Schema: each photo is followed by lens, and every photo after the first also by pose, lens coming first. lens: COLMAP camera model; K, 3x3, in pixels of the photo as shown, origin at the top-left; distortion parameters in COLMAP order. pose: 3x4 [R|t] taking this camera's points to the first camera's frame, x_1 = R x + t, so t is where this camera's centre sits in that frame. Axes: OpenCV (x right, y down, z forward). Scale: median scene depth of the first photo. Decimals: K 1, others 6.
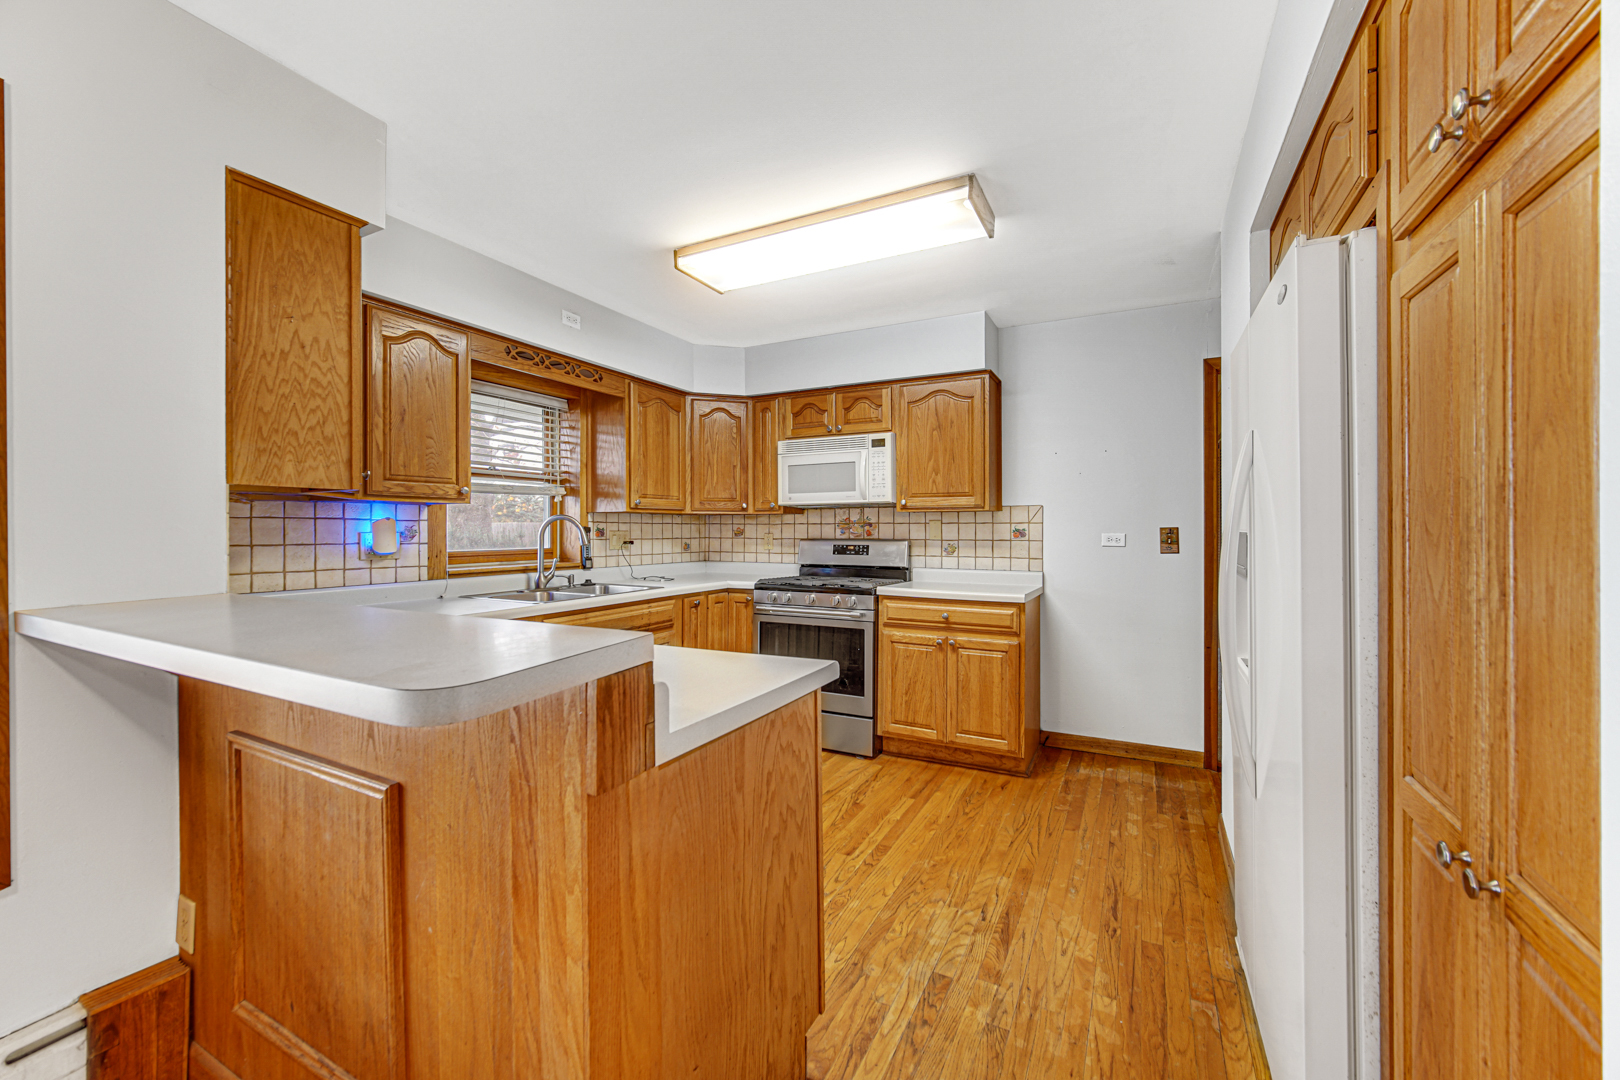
lens RADIAL K [[645.7, 0, 805.6], [0, 645.7, 532.6], [0, 0, 1]] dist [-0.001593, 0.000189]
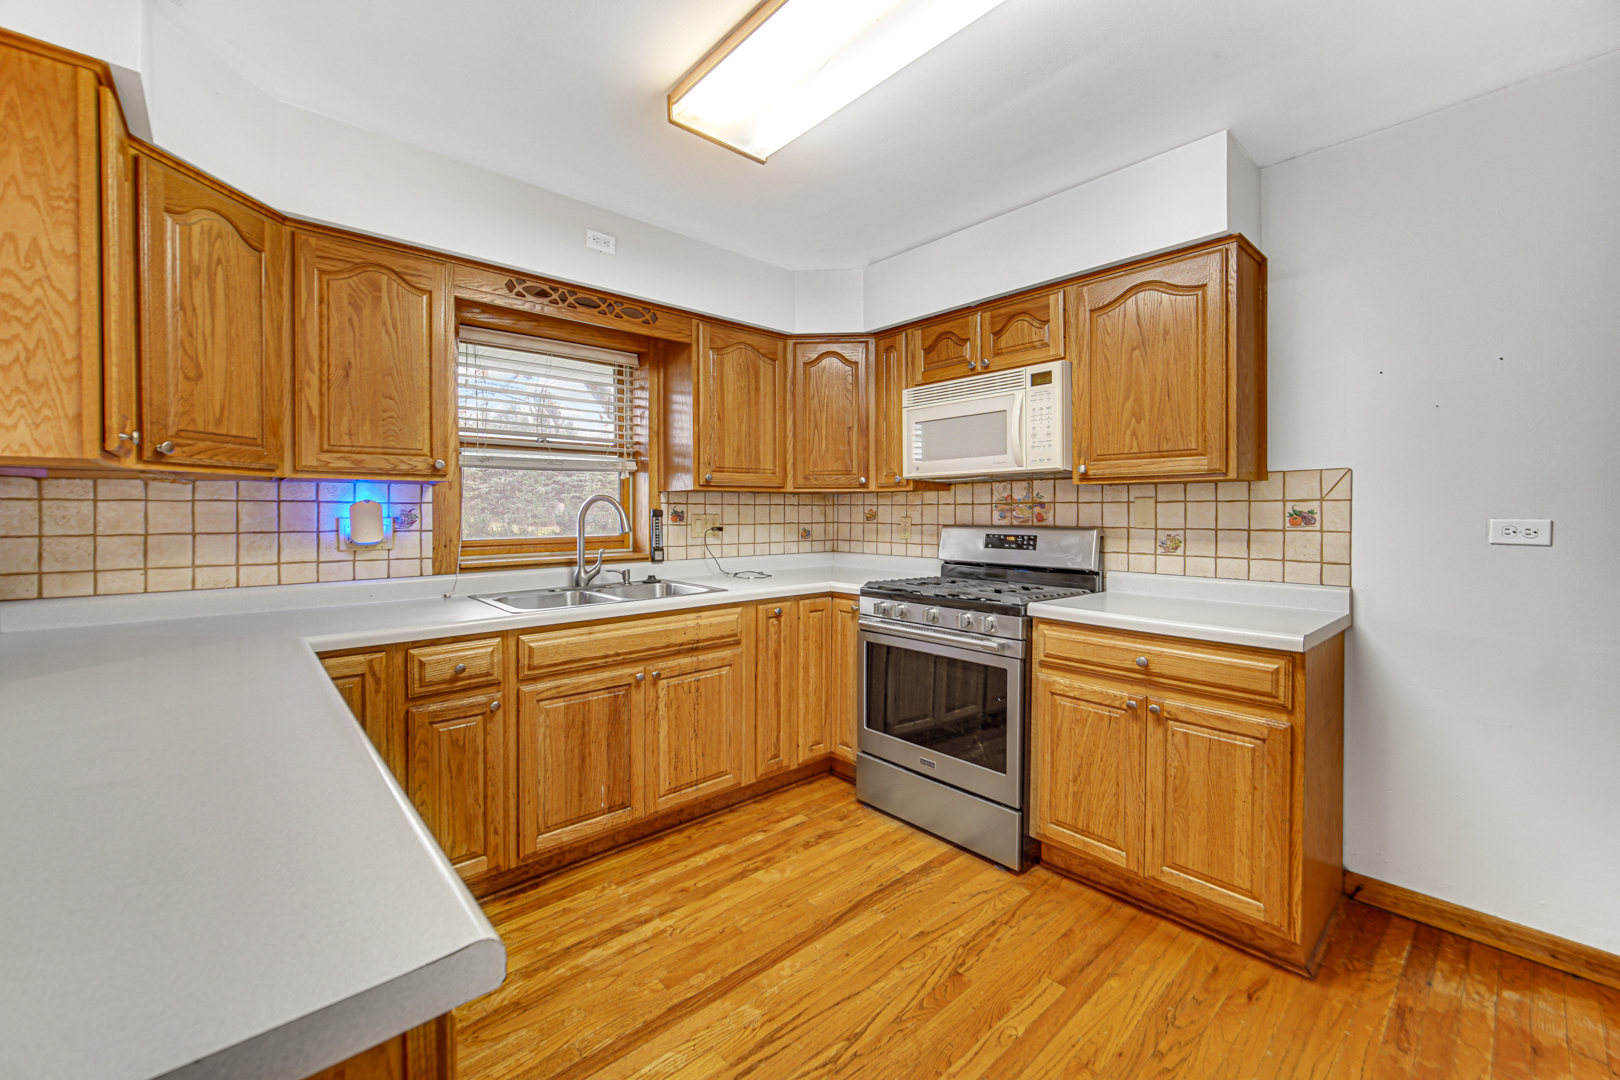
lens RADIAL K [[645.7, 0, 815.0], [0, 645.7, 519.3], [0, 0, 1]] dist [-0.001593, 0.000189]
pose [[0.936210, 0.002057, -0.351434, 0.144060], [0.001043, 0.999962, 0.008629, -0.003916], [0.351439, -0.008445, 0.936173, 0.352320]]
